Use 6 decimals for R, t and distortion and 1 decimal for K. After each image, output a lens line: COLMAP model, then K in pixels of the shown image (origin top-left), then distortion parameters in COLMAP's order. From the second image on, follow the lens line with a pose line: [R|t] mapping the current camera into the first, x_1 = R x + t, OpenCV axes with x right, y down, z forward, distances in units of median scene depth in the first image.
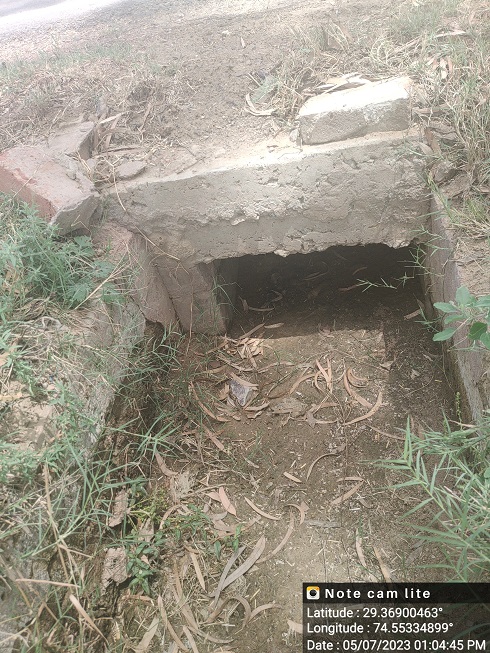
lens RADIAL K [[530.9, 0, 245.0], [0, 530.9, 326.5], [0, 0, 1]] dist [-0.027448, -0.000745]
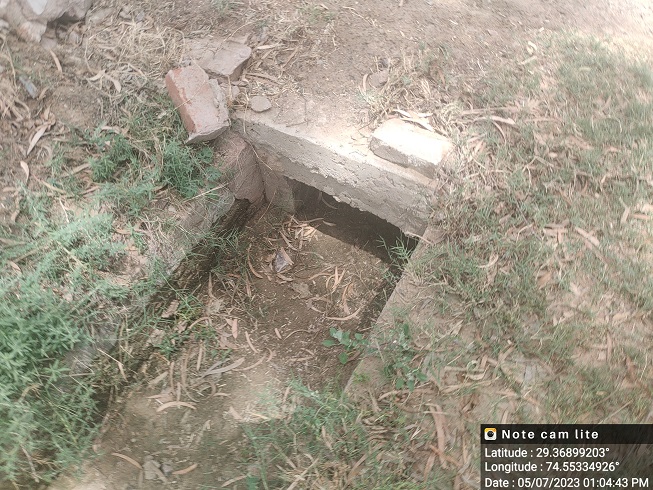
lens RADIAL K [[576.8, 0, 335.6], [0, 576.8, 249.5], [0, 0, 1]] dist [0.058491, -0.140755]
pose [[0.897686, 0.440129, -0.021118, 0.172247], [-0.411541, 0.854578, 0.316751, -0.558559], [0.157458, -0.275652, 0.948274, -0.559074]]
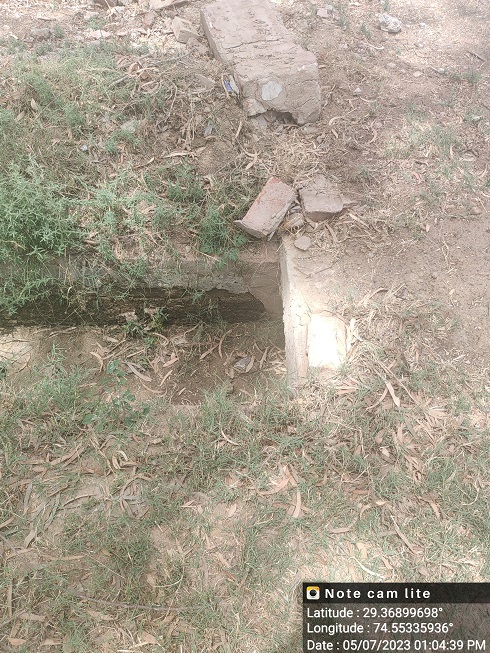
lens RADIAL K [[576.8, 0, 245.0], [0, 576.8, 326.5], [0, 0, 1]] dist [0.058491, -0.140755]
pose [[0.080627, 0.884370, -0.459770, 0.851318], [-0.693375, 0.381137, 0.611527, -1.216206], [0.716052, 0.269488, 0.643930, -0.221351]]
